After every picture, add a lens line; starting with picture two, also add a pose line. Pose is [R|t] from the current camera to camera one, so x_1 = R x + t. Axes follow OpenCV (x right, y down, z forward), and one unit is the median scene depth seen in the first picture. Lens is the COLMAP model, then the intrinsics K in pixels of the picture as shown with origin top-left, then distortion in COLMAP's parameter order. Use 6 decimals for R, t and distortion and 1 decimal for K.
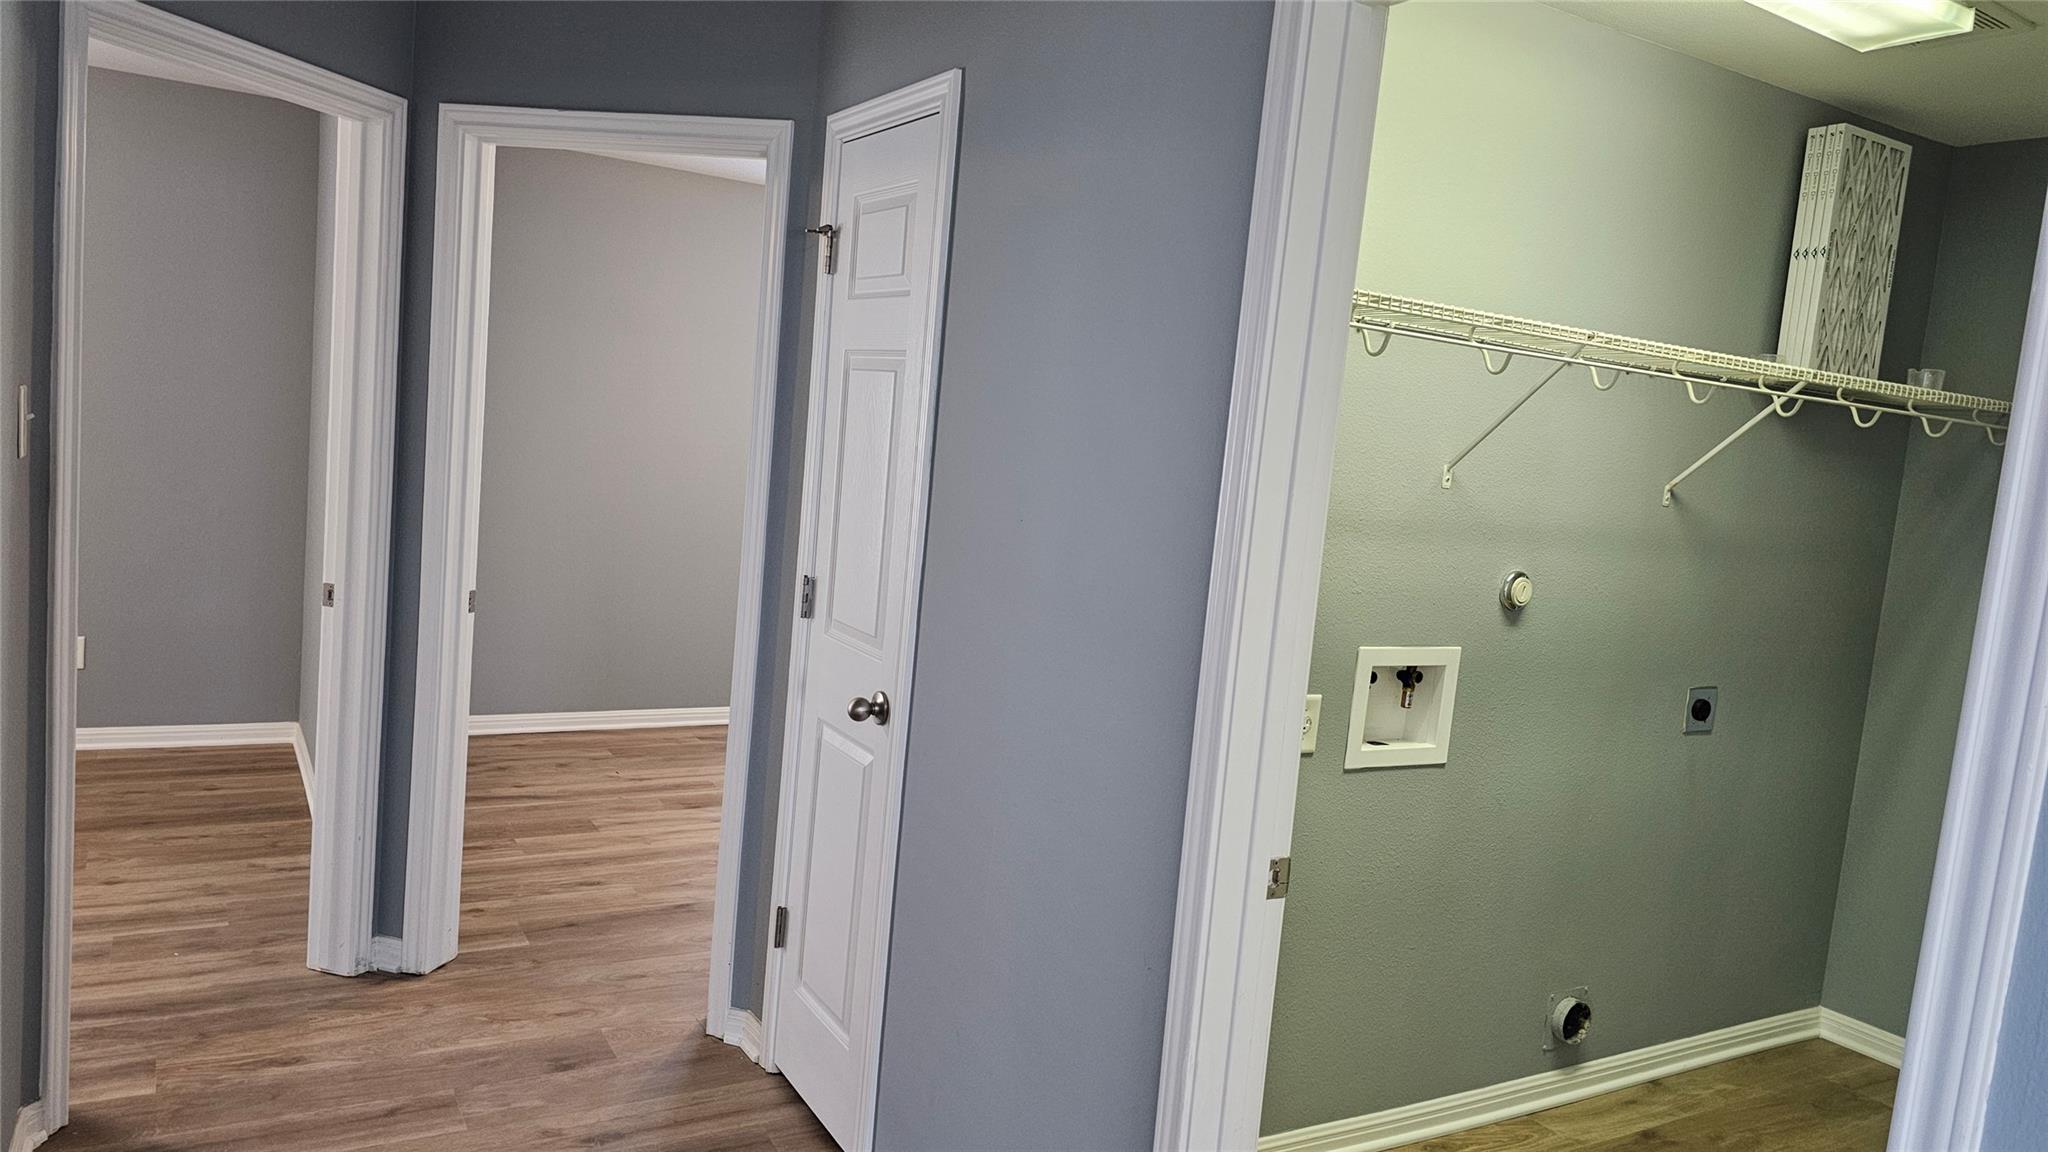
lens RADIAL K [[1376.3, 0, 1024.8], [0, 1376.3, 577.6], [0, 0, 1]] dist [0.007439, -0.009670]
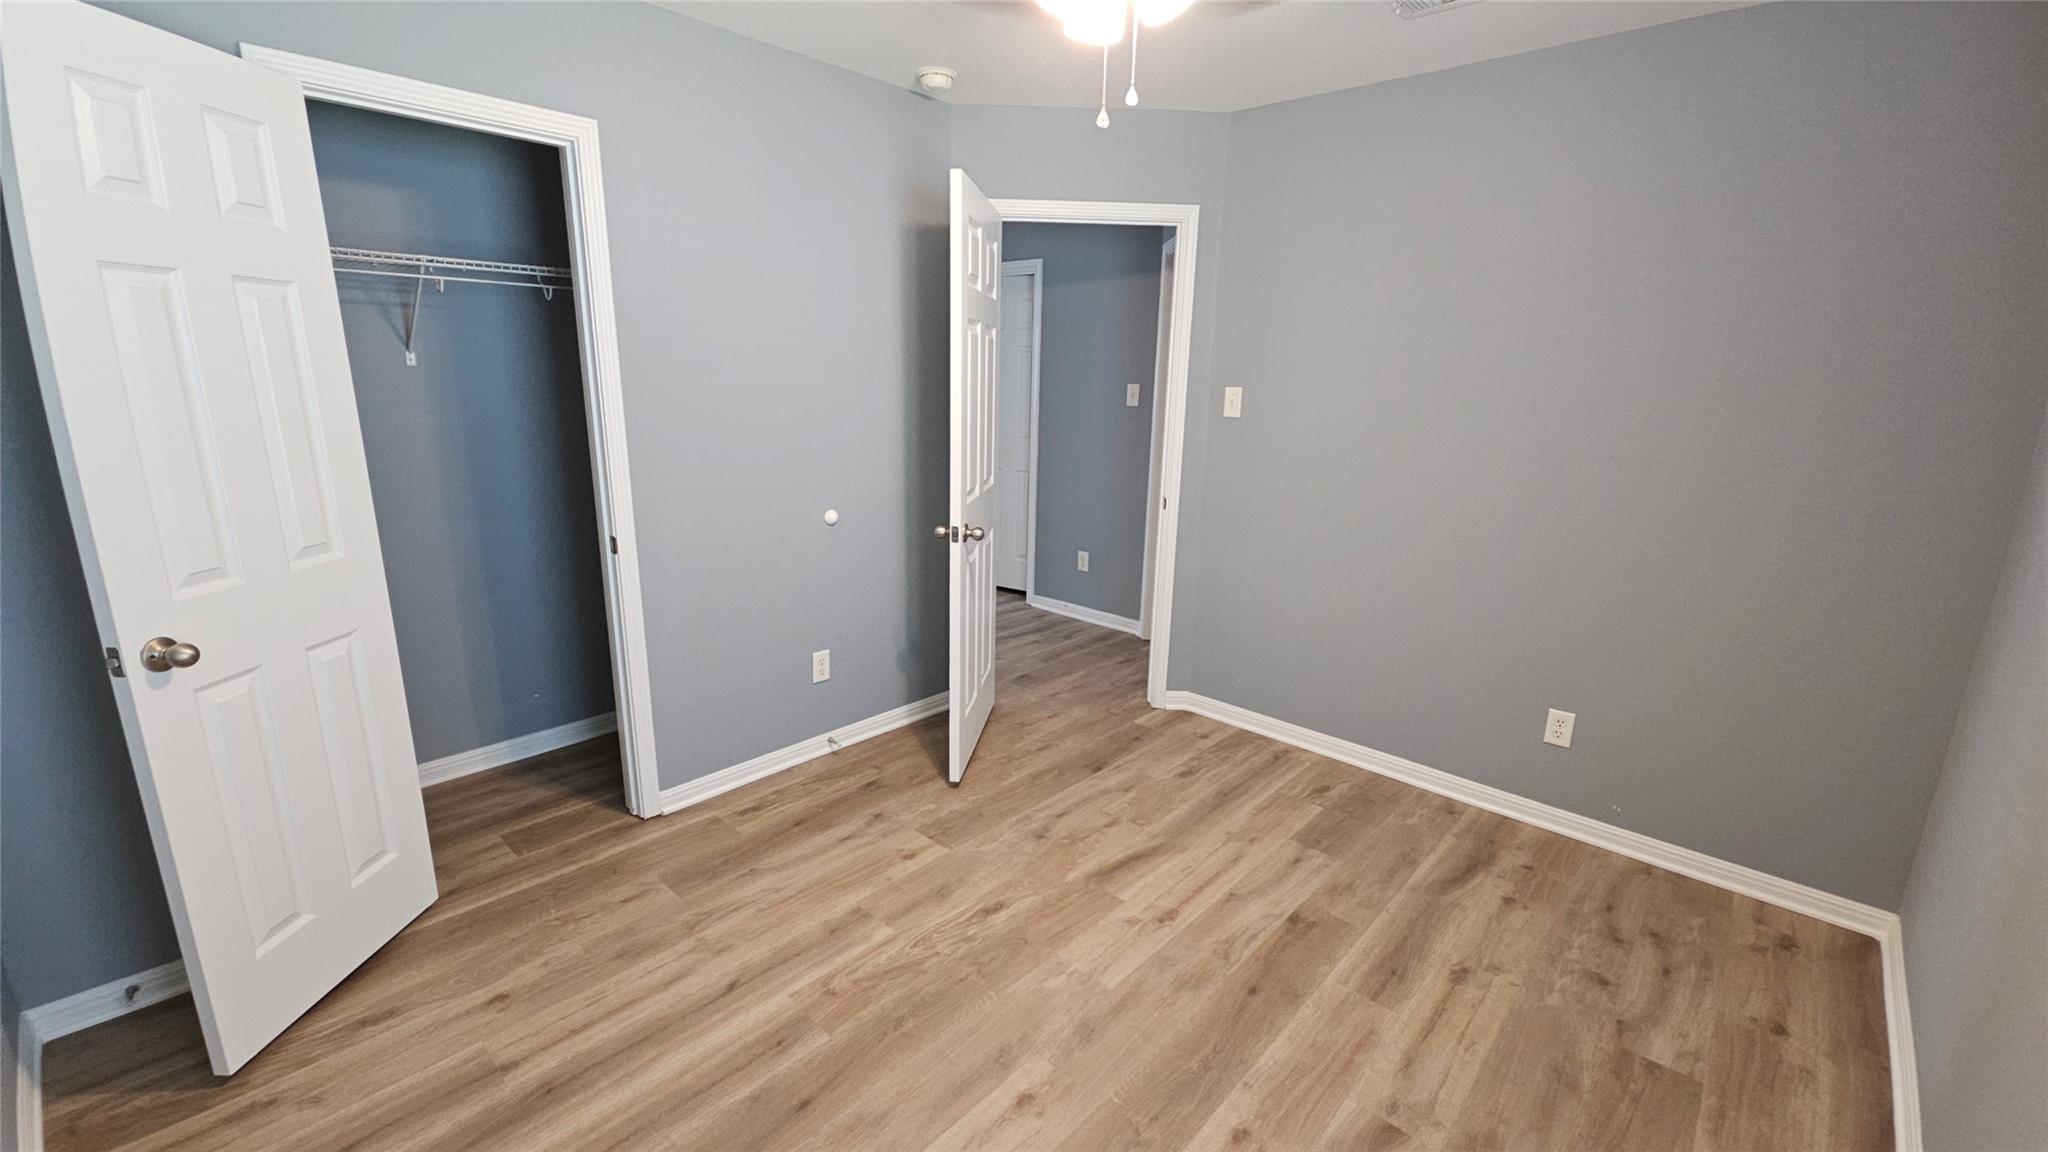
lens RADIAL K [[841.5, 0, 1027.0], [0, 841.5, 571.3], [0, 0, 1]] dist [0.009070, -0.000002]
pose [[-0.951701, -0.037042, -0.304784, 0.063517], [-0.135769, 0.941136, 0.309563, -0.172838], [0.275376, 0.335992, -0.900709, 1.617437]]
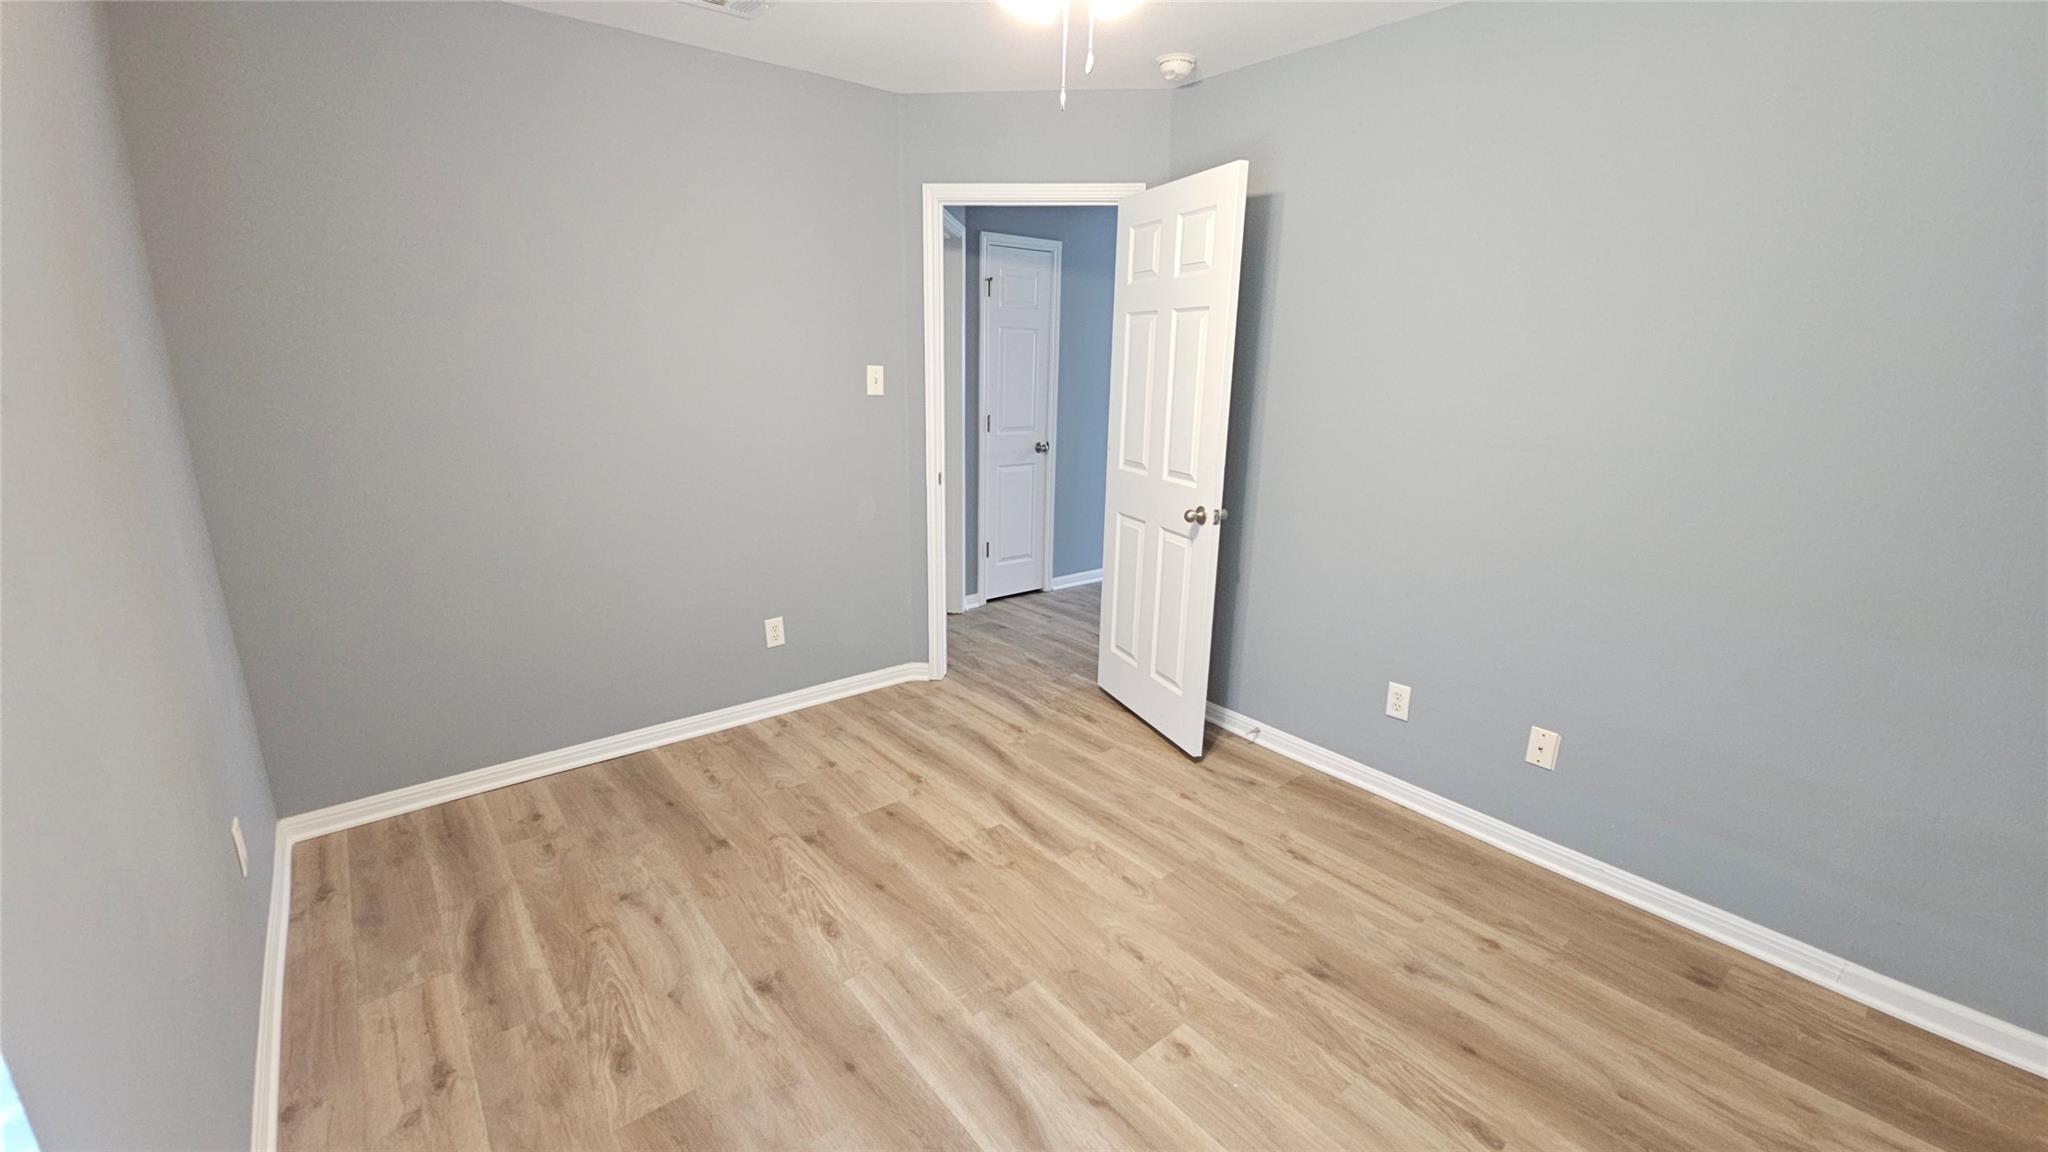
lens RADIAL K [[841.5, 0, 1022.9], [0, 841.5, 581.6], [0, 0, 1]] dist [0.009070, -0.000002]
pose [[-0.151175, -0.341548, 0.927627, -1.277603], [0.084093, 0.930566, 0.356335, -0.192593], [-0.984924, 0.131876, -0.111956, 0.831213]]
